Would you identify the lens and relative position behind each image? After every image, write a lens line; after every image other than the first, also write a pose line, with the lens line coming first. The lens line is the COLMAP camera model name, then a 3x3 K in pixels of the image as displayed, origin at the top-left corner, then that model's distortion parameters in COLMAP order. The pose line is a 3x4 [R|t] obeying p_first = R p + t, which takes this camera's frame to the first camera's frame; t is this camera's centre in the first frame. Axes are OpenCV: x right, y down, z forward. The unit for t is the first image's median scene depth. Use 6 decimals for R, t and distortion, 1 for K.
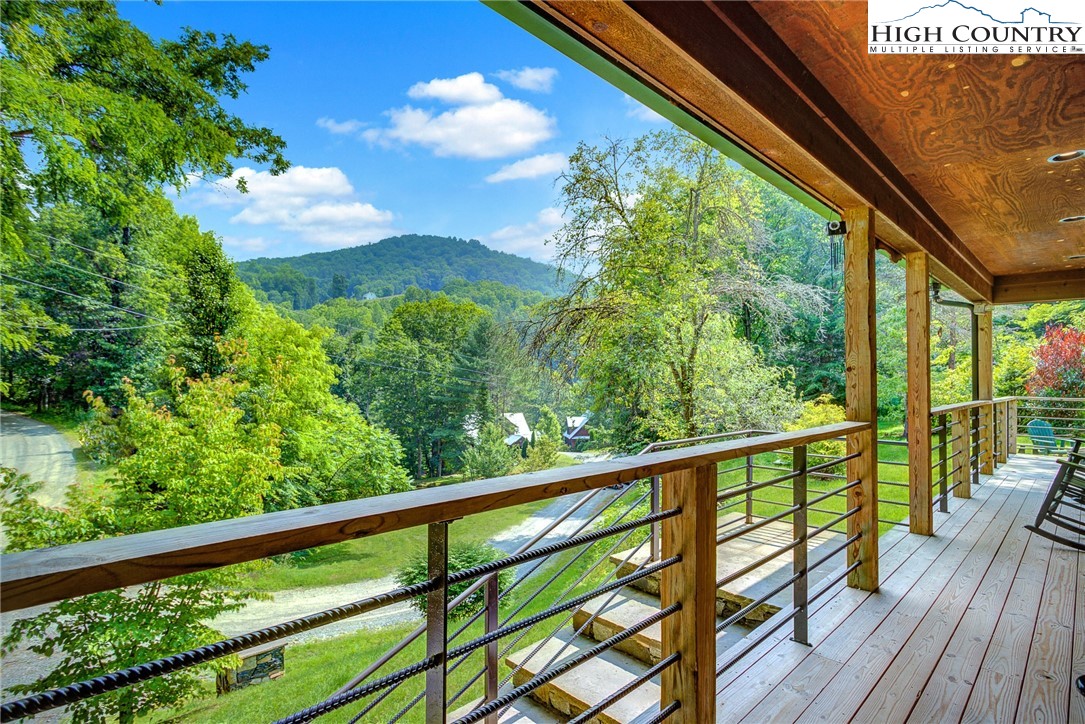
lens RADIAL K [[527.5, 0, 560.6], [0, 527.5, 371.9], [0, 0, 1]] dist [-0.000619, 0.000578]
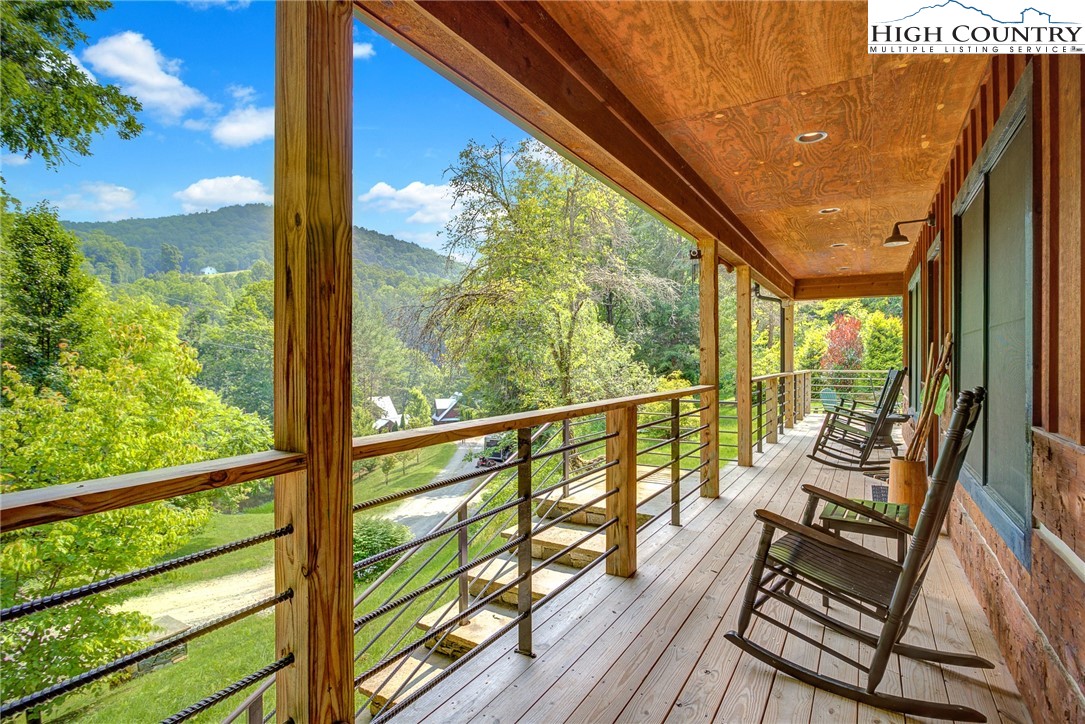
lens RADIAL K [[527.5, 0, 560.6], [0, 527.5, 371.9], [0, 0, 1]] dist [-0.000619, 0.000578]
pose [[0.966733, -0.015663, 0.255307, -0.063923], [0.006762, 0.999339, 0.035705, 0.000567], [-0.255697, -0.032791, 0.966201, -0.097716]]
